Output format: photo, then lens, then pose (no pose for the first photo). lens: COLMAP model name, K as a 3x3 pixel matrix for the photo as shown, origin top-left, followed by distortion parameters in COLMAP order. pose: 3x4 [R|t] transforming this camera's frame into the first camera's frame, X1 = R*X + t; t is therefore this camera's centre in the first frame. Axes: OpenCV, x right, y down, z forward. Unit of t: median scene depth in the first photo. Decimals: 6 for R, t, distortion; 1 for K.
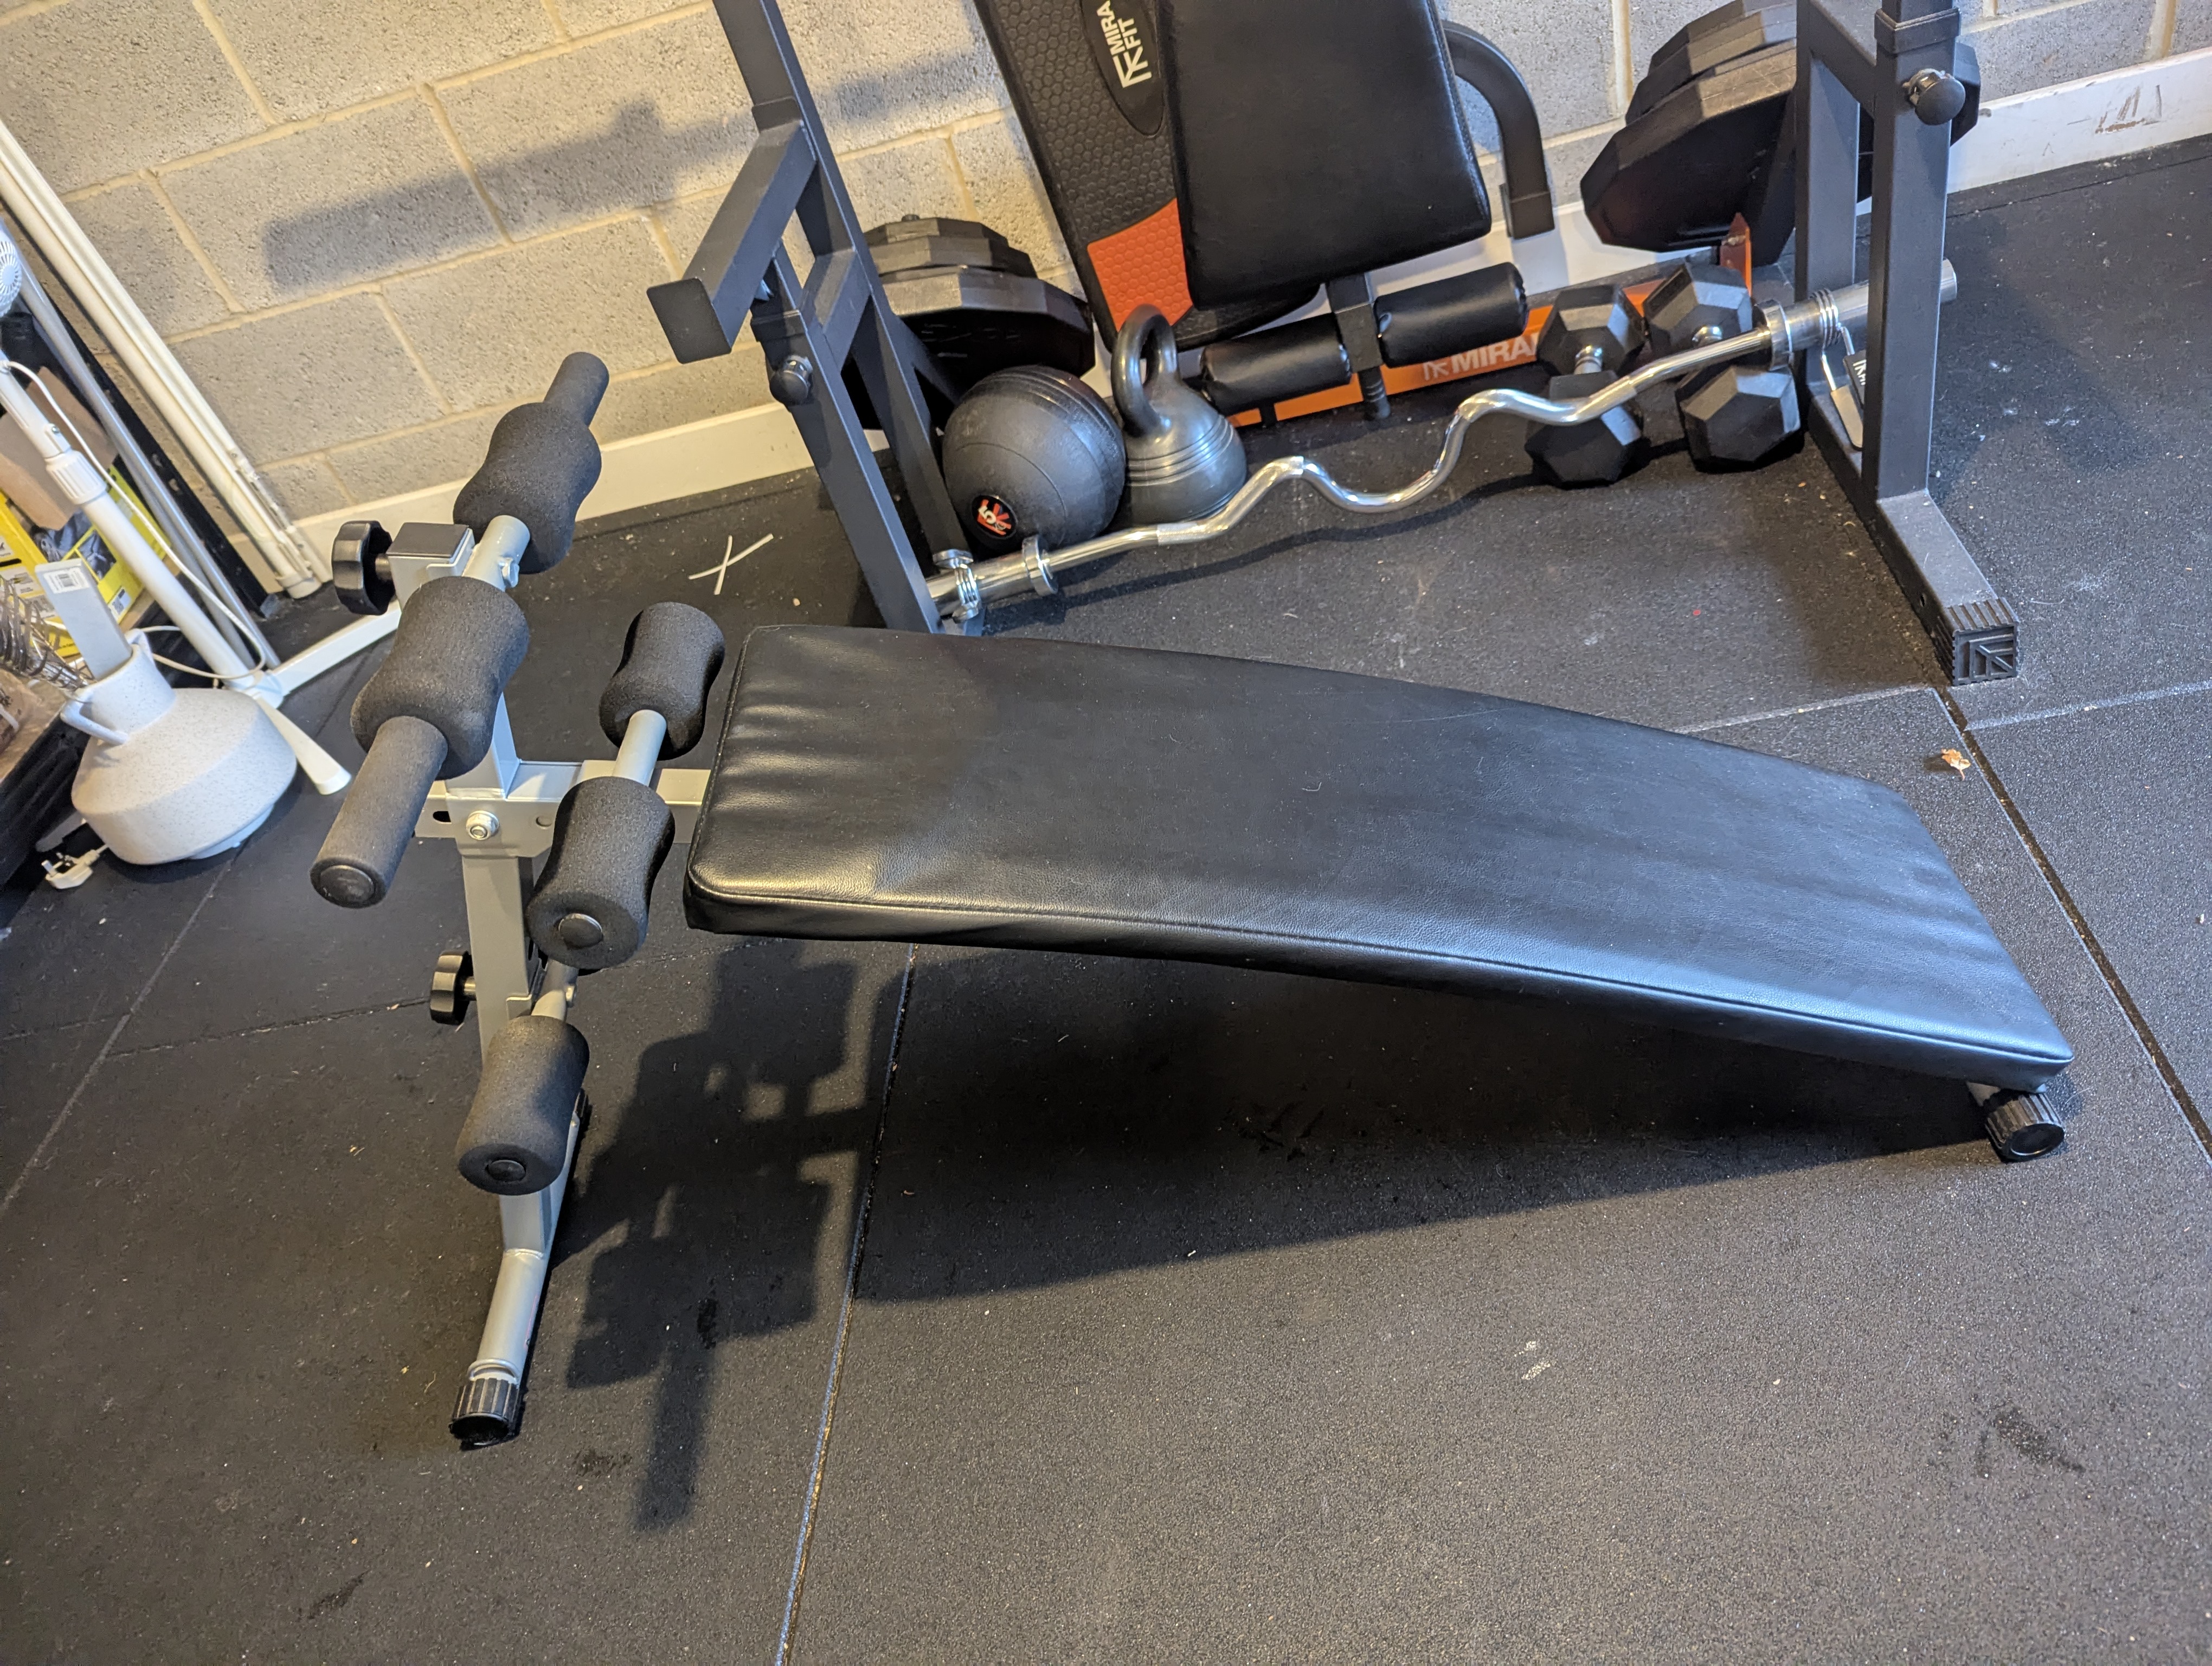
lens RADIAL K [[1579.6, 0, 1115.3], [0, 1579.6, 827.5], [0, 0, 1]] dist [0.046500, -0.043193]
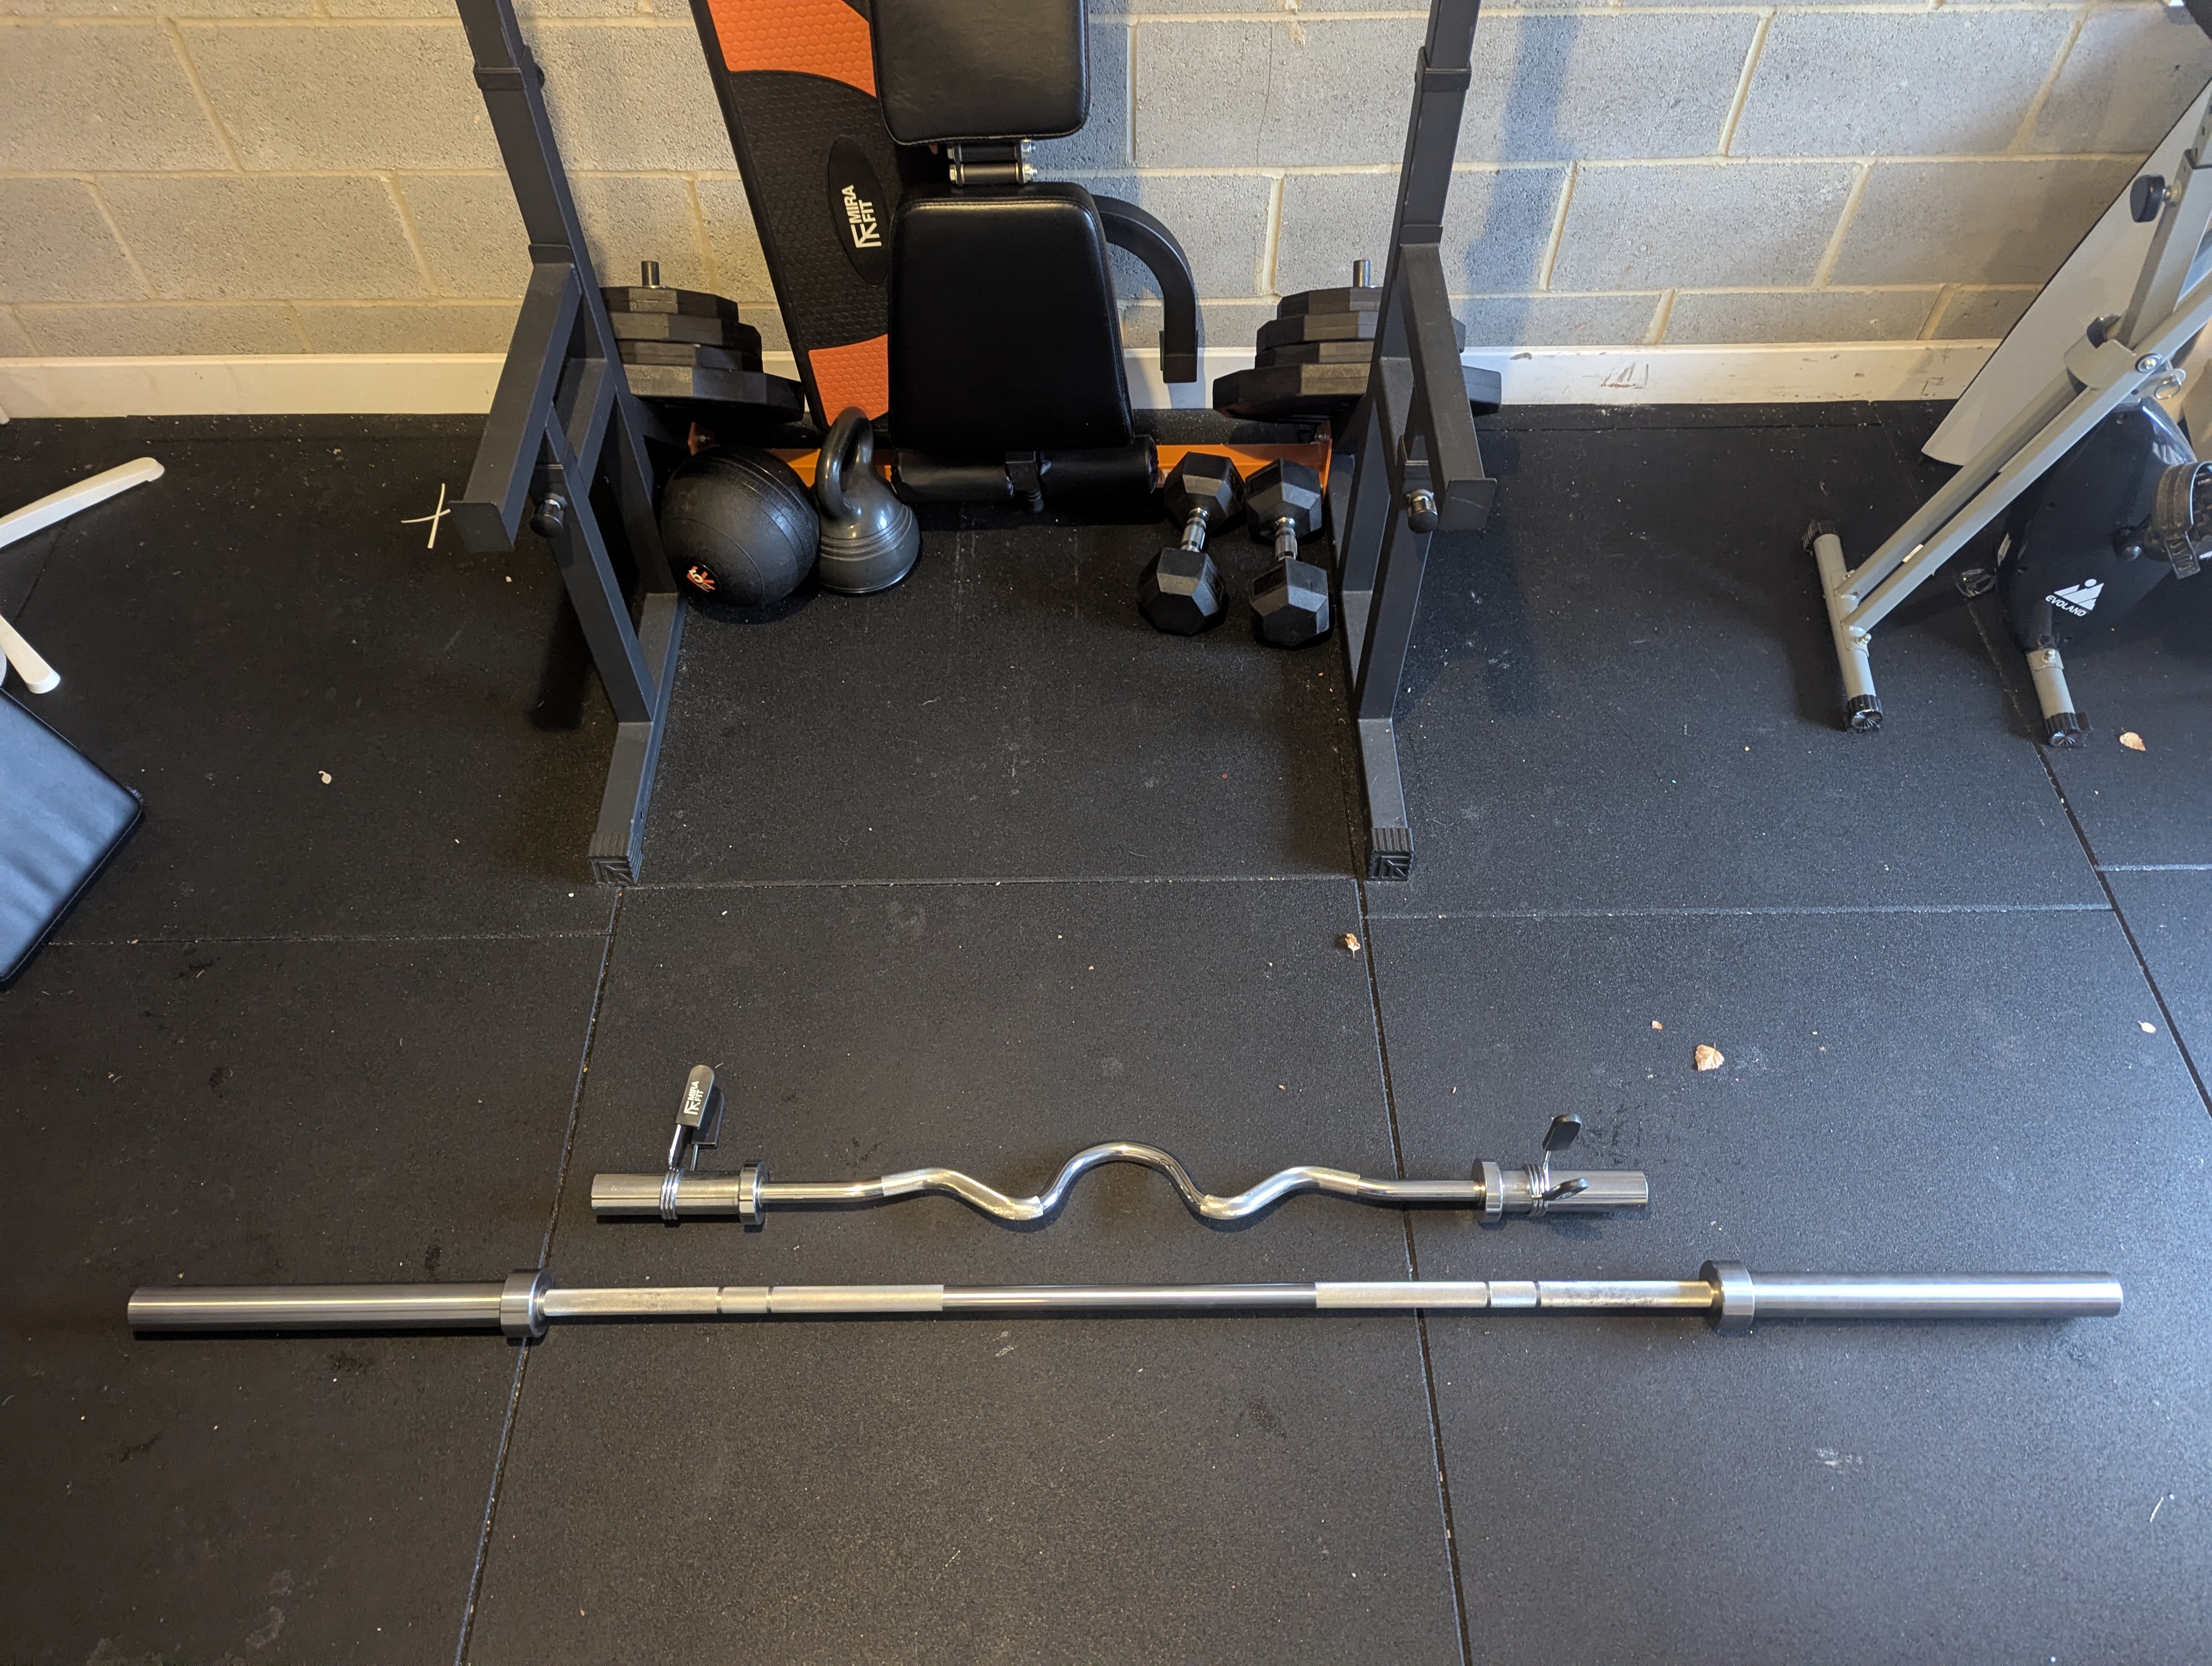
lens RADIAL K [[1604.8, 0, 1135.0], [0, 1604.8, 838.6], [0, 0, 1]] dist [0.051285, -0.051351]
pose [[0.959929, 0.113524, 0.256220, -0.051074], [-0.167660, 0.965248, 0.200467, -0.300482], [-0.224558, -0.235392, 0.945603, -0.268088]]
